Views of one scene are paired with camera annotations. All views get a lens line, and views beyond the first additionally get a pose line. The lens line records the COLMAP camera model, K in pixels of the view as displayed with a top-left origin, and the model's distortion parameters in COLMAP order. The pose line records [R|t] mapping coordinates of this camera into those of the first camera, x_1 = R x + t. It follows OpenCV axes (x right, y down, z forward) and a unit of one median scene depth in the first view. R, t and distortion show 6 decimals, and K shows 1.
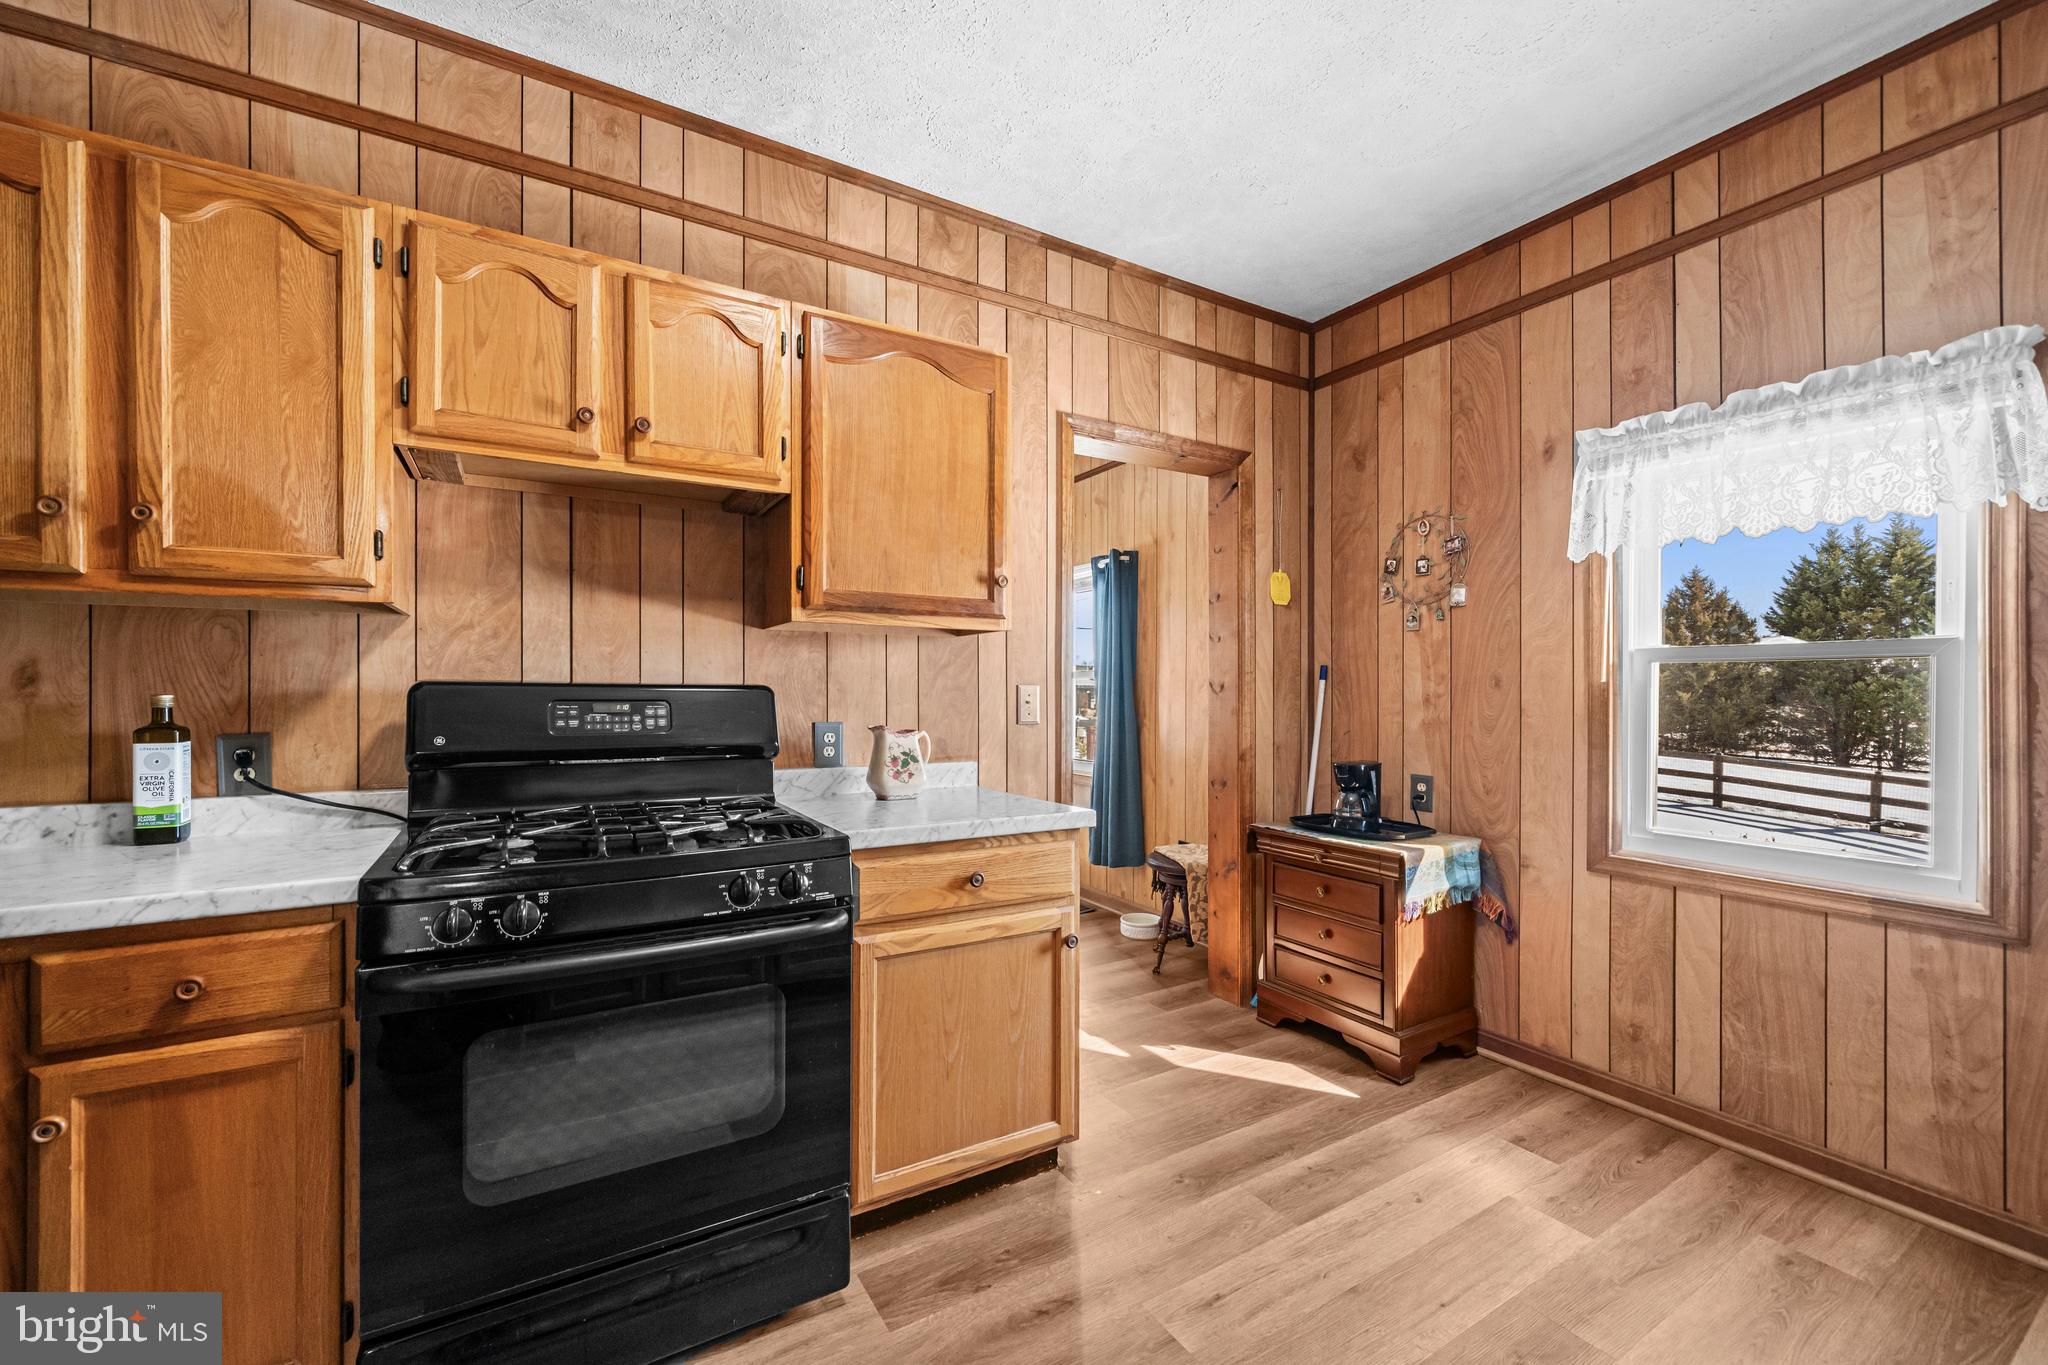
lens RADIAL K [[812.0, 0, 1040.4], [0, 812.0, 682.4], [0, 0, 1]] dist [-0.002639, 0.000044]
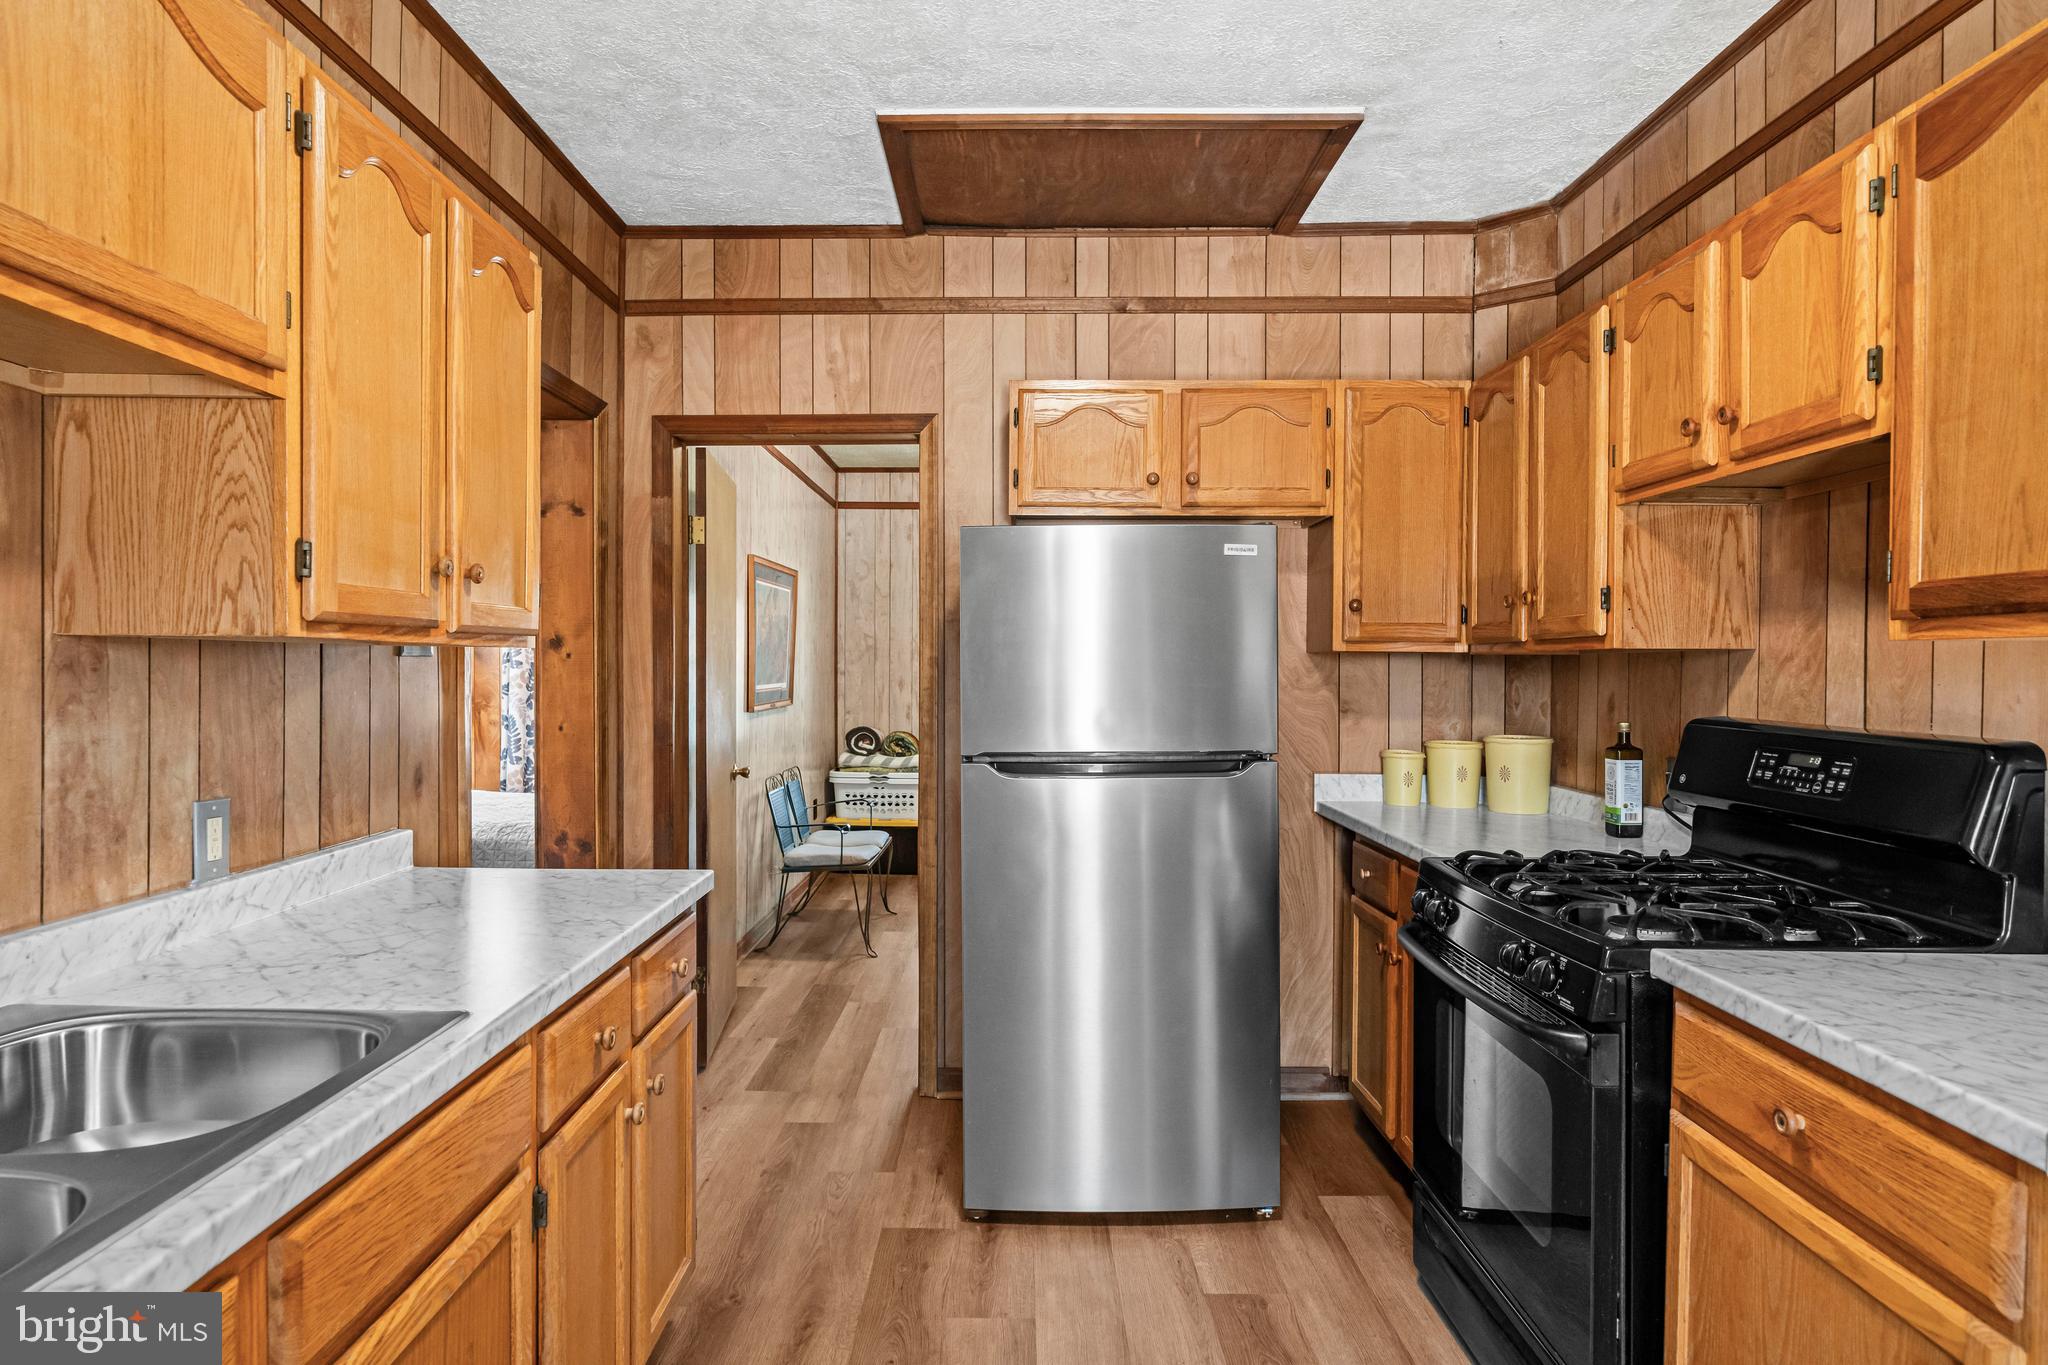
lens RADIAL K [[1136.5, 0, 1008.4], [0, 1136.5, 677.4], [0, 0, 1]] dist [0.004826, 0.001997]
pose [[-0.533774, 0.007425, -0.845595, 0.742614], [0.006827, 0.999967, 0.004471, -0.053809], [0.845600, -0.003386, -0.533807, 0.858839]]
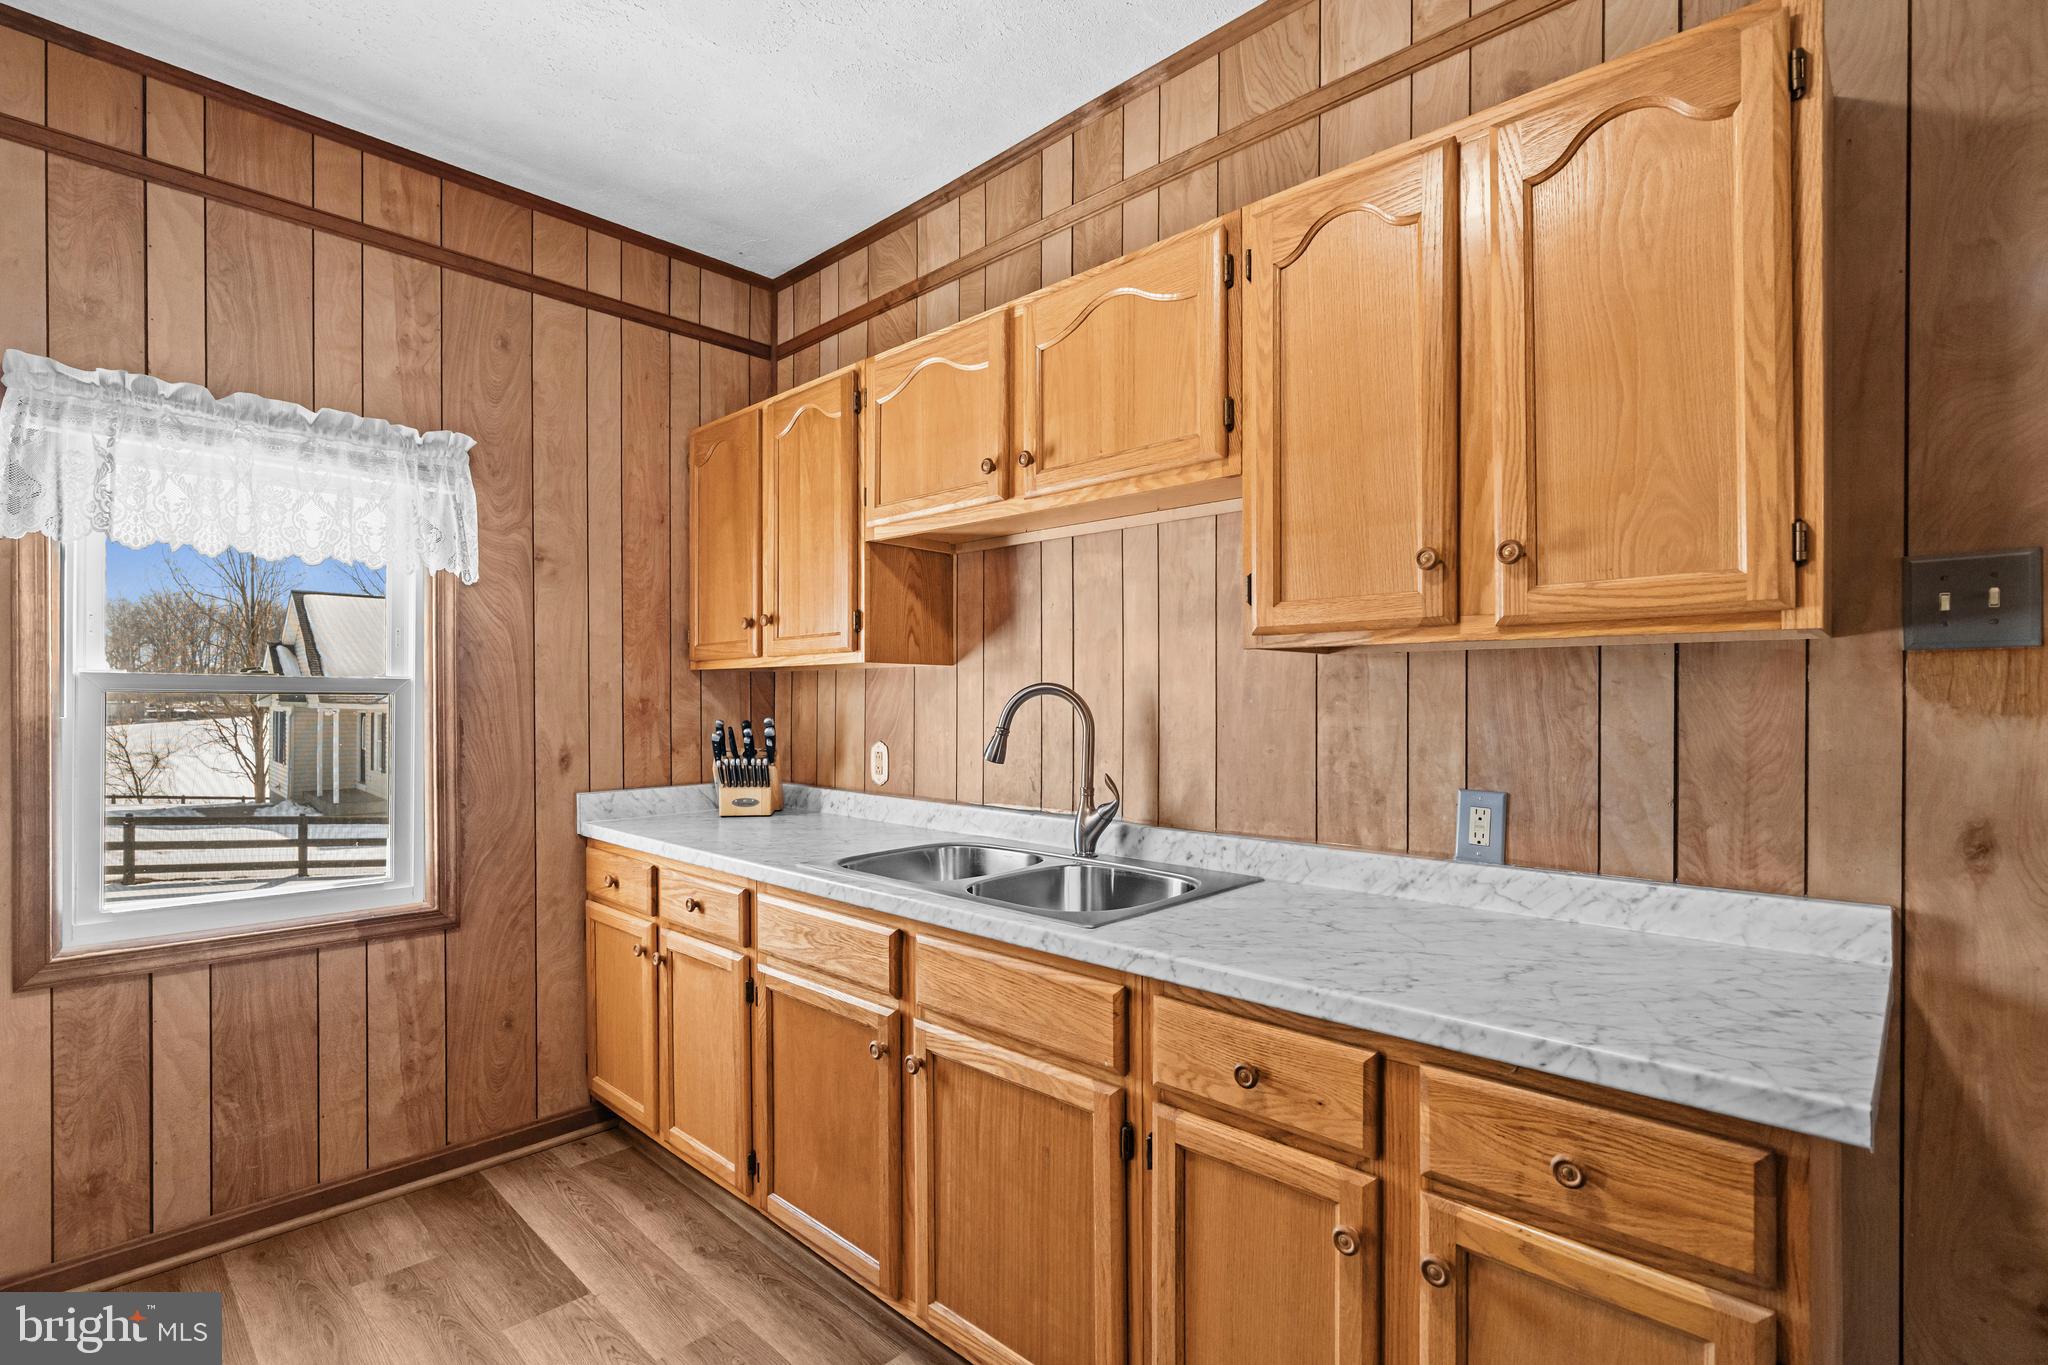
lens RADIAL K [[953.0, 0, 967.0], [0, 953.0, 691.4], [0, 0, 1]] dist [0.000524, -0.000600]
pose [[-0.219363, 0.008875, 0.975603, -0.368783], [-0.013625, 0.999833, -0.012159, -0.030696], [-0.975548, -0.015960, -0.219205, 0.495629]]
